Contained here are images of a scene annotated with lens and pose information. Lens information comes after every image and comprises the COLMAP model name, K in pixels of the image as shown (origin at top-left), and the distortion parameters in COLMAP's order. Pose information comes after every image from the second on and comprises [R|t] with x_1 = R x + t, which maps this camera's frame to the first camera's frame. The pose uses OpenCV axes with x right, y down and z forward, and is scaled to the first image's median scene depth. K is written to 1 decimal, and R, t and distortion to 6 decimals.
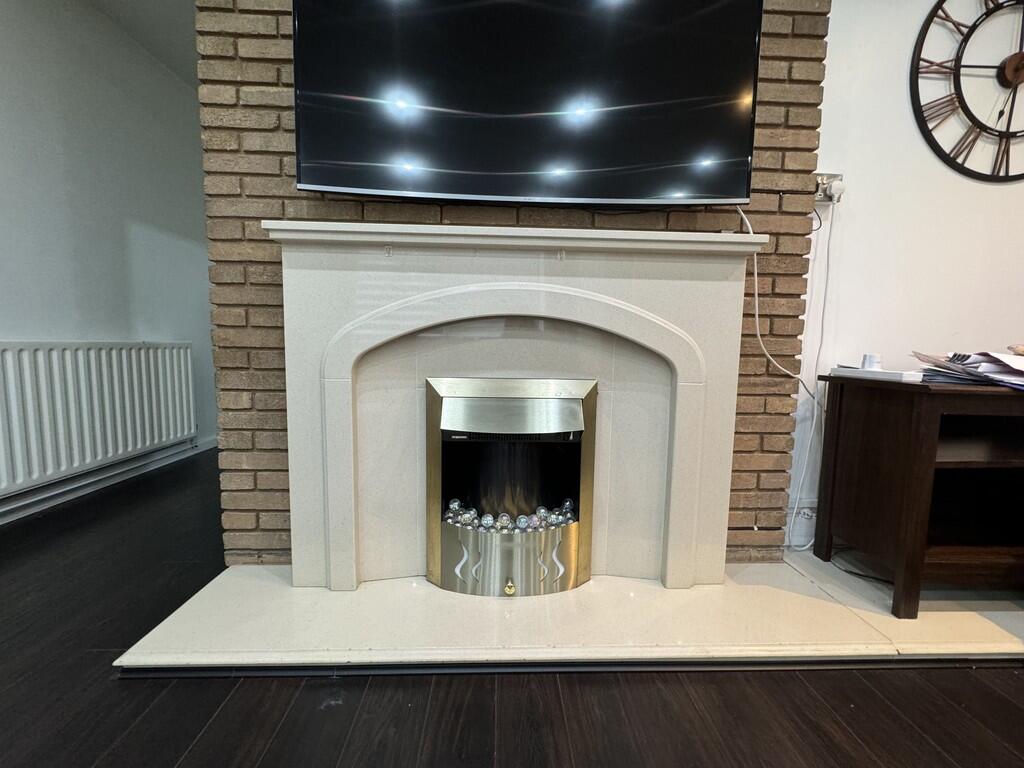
lens RADIAL K [[408.4, 0, 510.8], [0, 408.4, 378.0], [0, 0, 1]] dist [-0.004333, -0.000466]
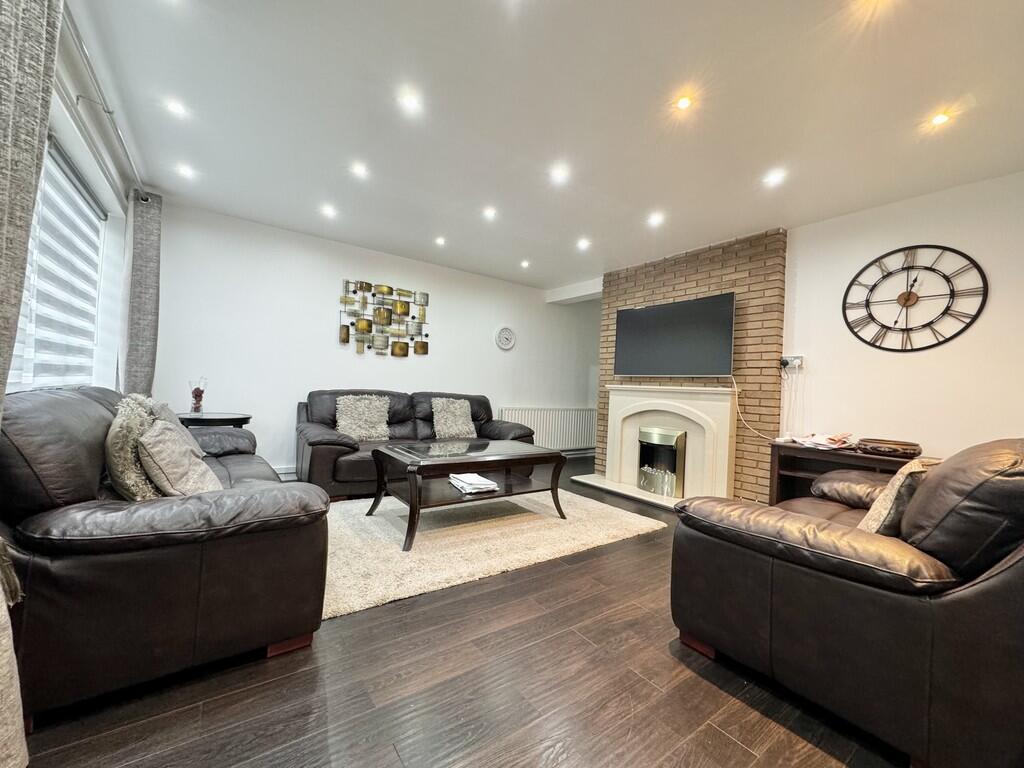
lens RADIAL K [[408.4, 0, 507.3], [0, 408.4, 382.3], [0, 0, 1]] dist [-0.004333, -0.000466]
pose [[0.554171, -0.002156, -0.832400, 1.842963], [-0.115139, 0.990186, -0.079219, 0.034584], [0.824402, 0.139742, 0.548483, -1.699430]]
